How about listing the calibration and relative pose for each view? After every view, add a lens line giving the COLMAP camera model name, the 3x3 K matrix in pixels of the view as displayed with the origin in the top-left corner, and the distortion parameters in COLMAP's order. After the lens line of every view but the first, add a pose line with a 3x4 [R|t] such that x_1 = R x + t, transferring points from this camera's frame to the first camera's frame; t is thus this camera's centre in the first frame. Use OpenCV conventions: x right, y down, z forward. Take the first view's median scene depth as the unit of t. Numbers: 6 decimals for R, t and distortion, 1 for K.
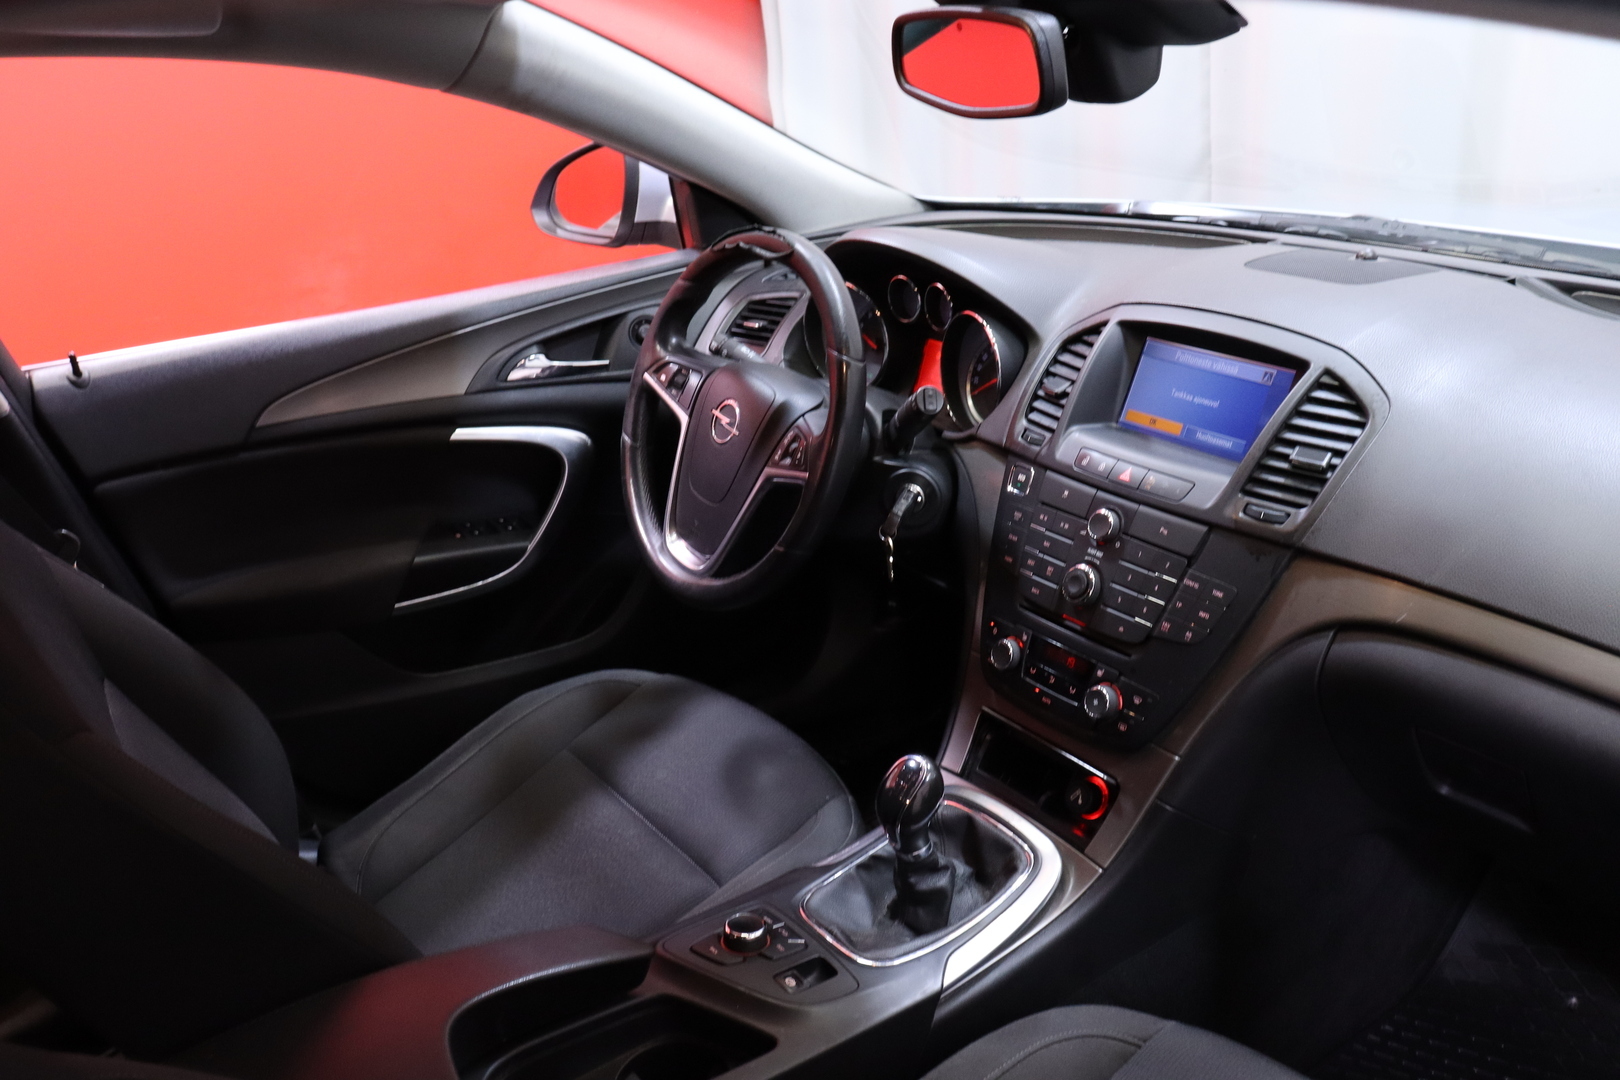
lens RADIAL K [[1337.5, 0, 805.3], [0, 1337.5, 536.9], [0, 0, 1]] dist [-0.104264, 0.096464]
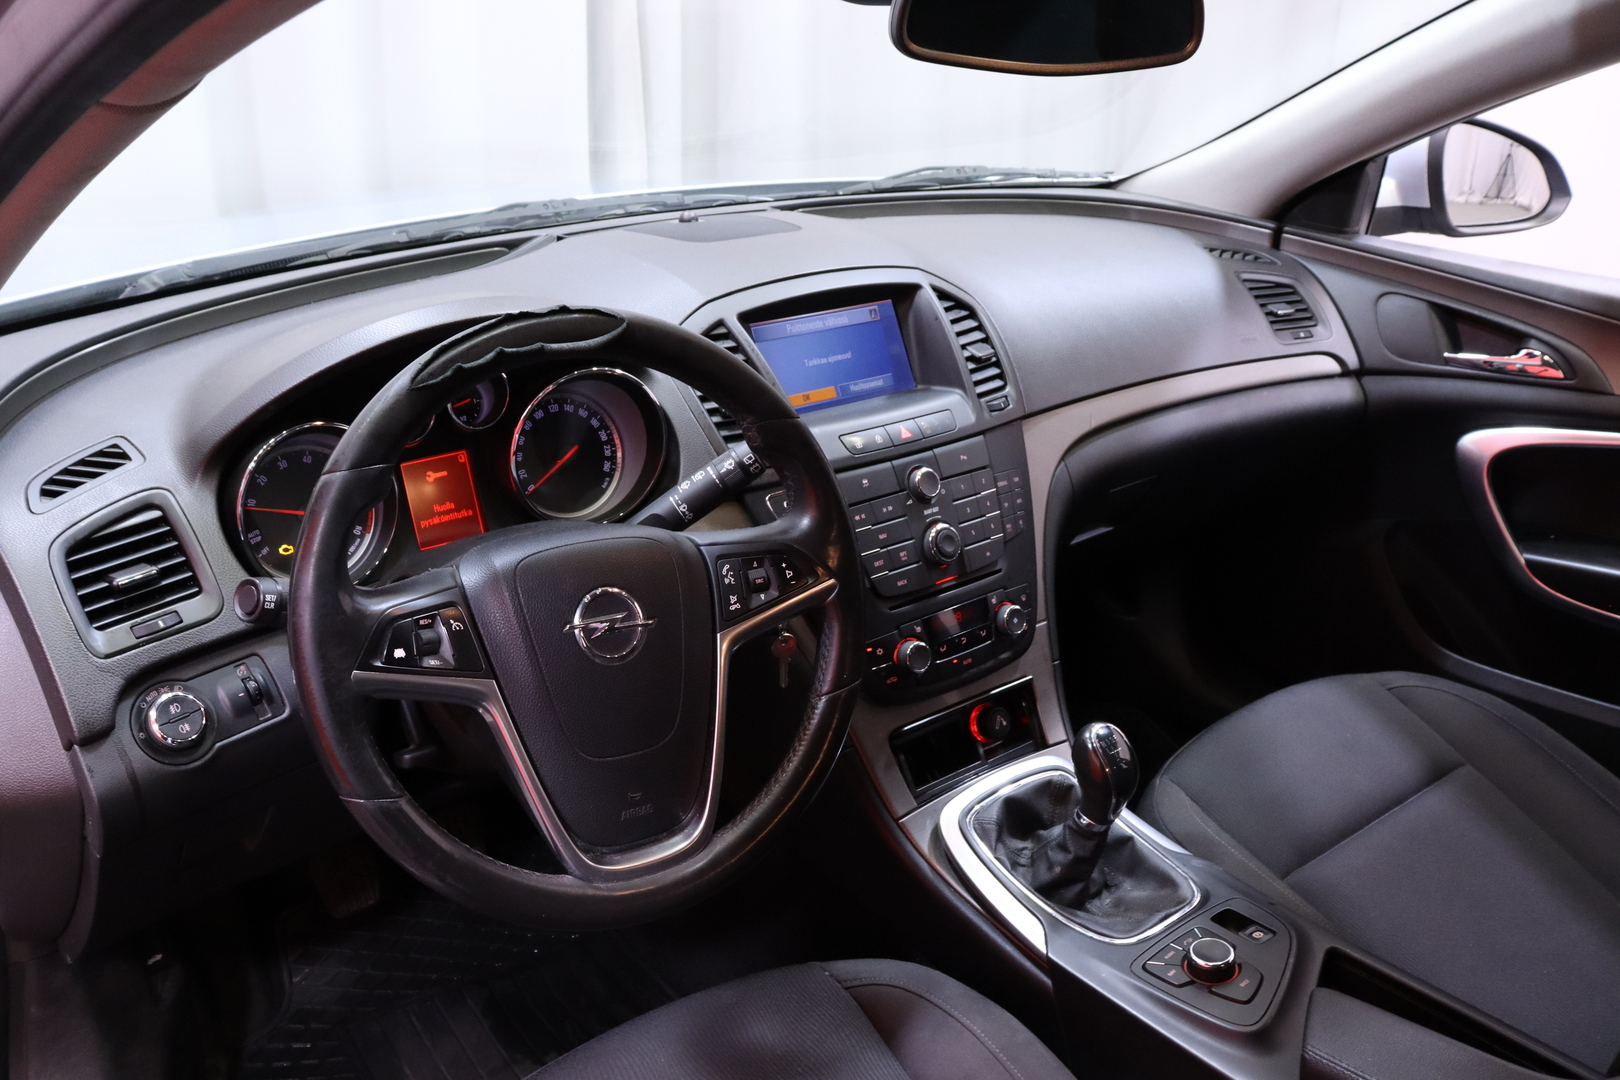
lens RADIAL K [[1337.5, 0, 802.5], [0, 1337.5, 548.6], [0, 0, 1]] dist [-0.104264, 0.096464]
pose [[-0.012975, -0.357516, 0.933817, -0.731968], [0.387197, 0.859240, 0.334343, -0.337400], [-0.921906, 0.365909, 0.127281, 0.960927]]
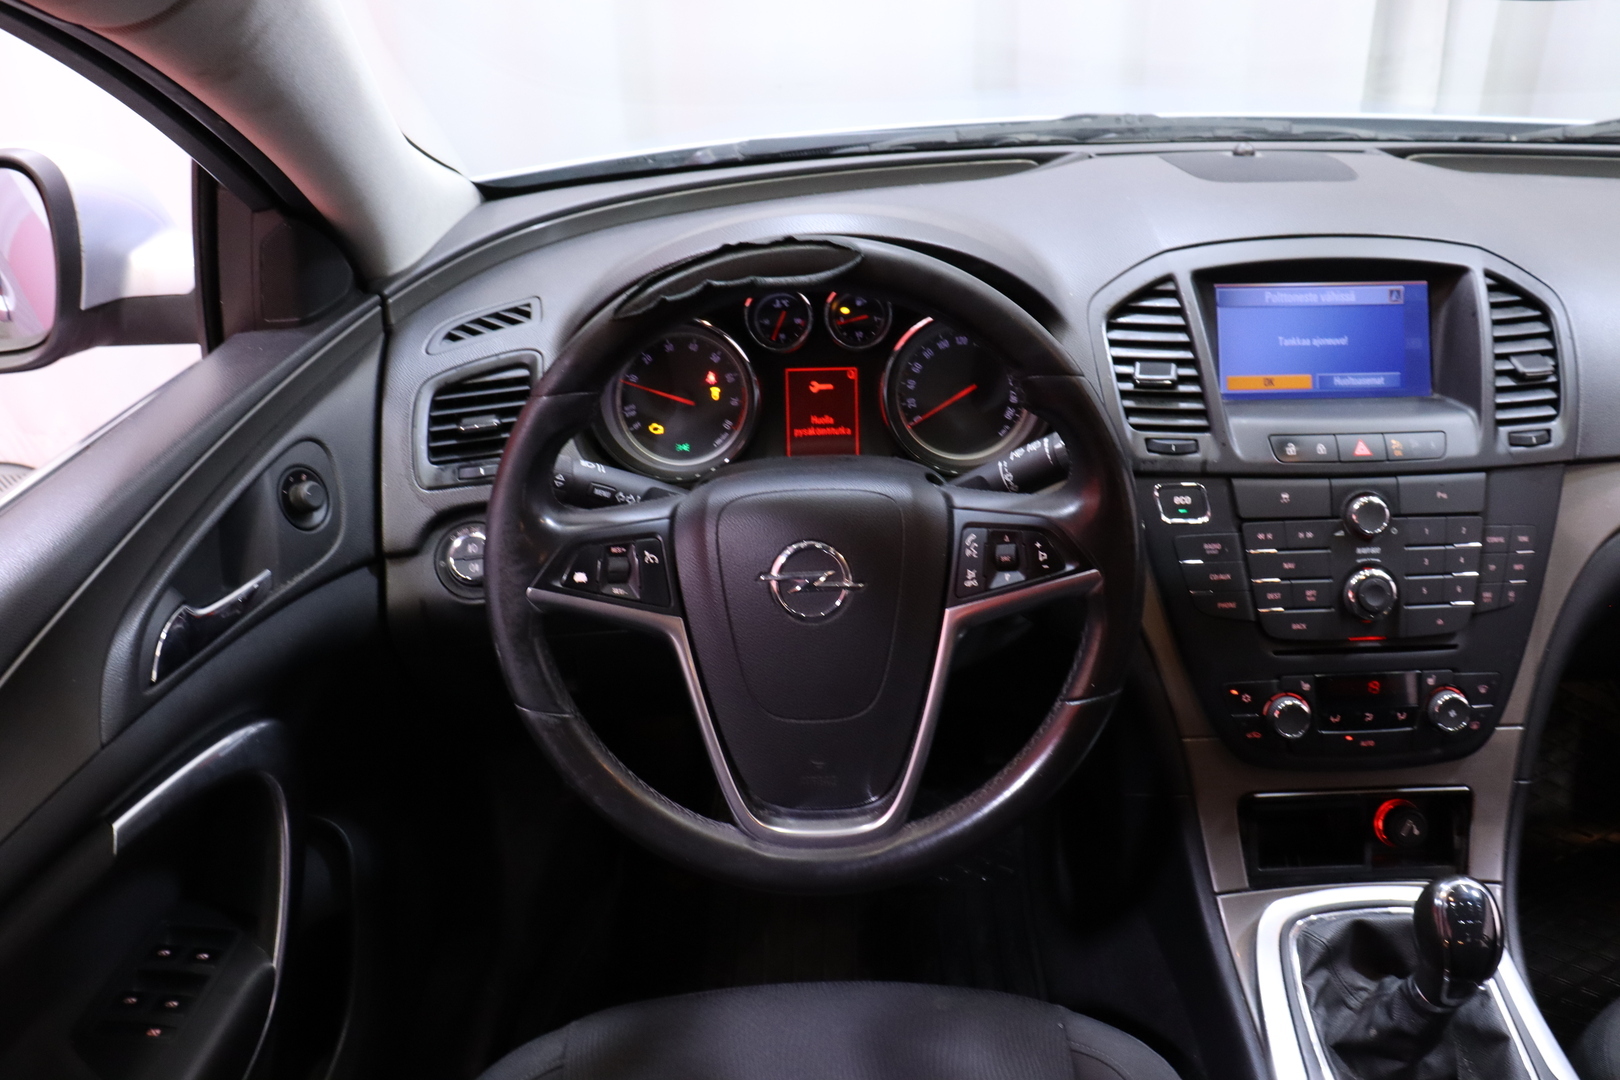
lens RADIAL K [[1337.5, 0, 838.5], [0, 1337.5, 535.7], [0, 0, 1]] dist [-0.104264, 0.096464]
pose [[0.580814, -0.342253, 0.738592, -0.555606], [0.311992, 0.931628, 0.186359, -0.245086], [-0.751875, 0.122195, 0.647883, 0.712827]]
